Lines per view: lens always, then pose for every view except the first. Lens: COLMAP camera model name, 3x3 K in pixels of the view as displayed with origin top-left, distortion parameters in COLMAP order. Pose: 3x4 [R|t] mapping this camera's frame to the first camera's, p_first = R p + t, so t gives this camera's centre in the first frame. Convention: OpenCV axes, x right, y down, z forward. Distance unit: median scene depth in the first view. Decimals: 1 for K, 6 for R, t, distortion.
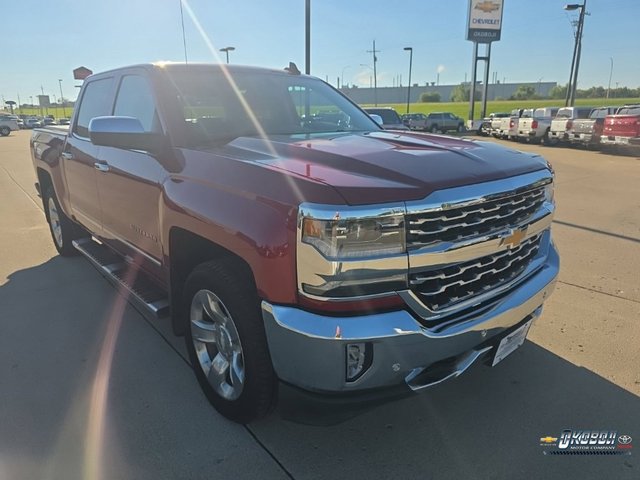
lens RADIAL K [[426.8, 0, 320.0], [0, 426.8, 240.0], [0, 0, 1]] dist [0.061797, -0.053351]
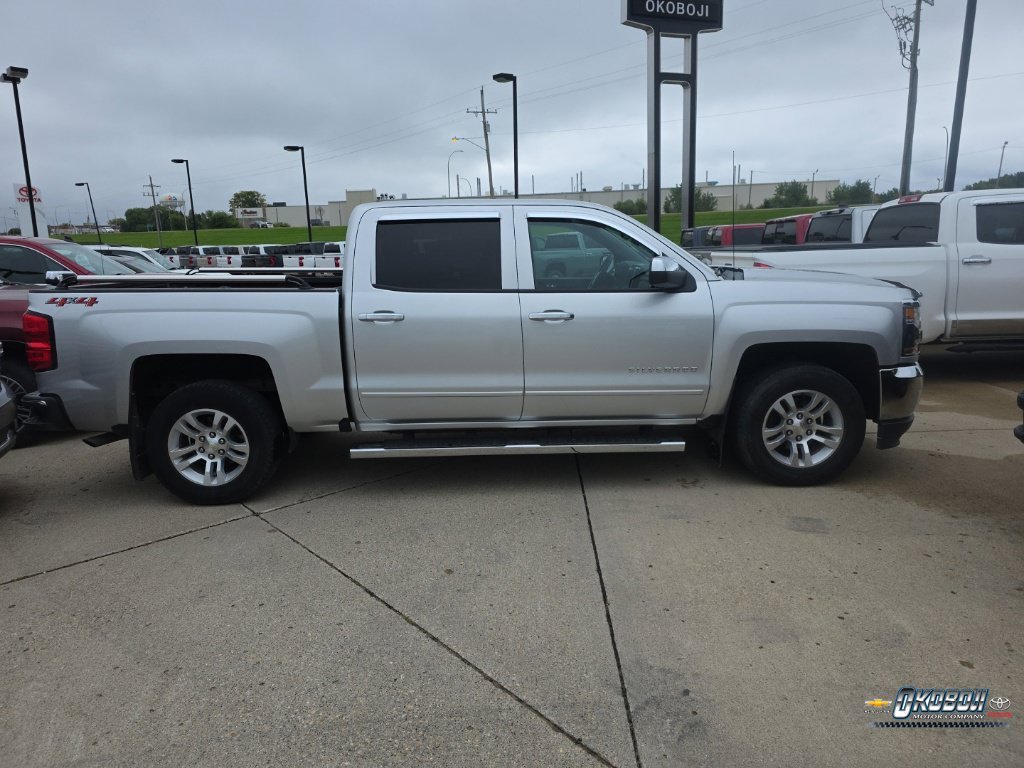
lens RADIAL K [[672.8, 0, 502.6], [0, 672.8, 395.7], [0, 0, 1]] dist [0.057399, -0.045466]
pose [[0.998998, -0.027670, 0.035177, 0.206406], [0.029602, 0.998012, -0.055634, -0.134720], [-0.033567, 0.056620, 0.997831, 0.462034]]
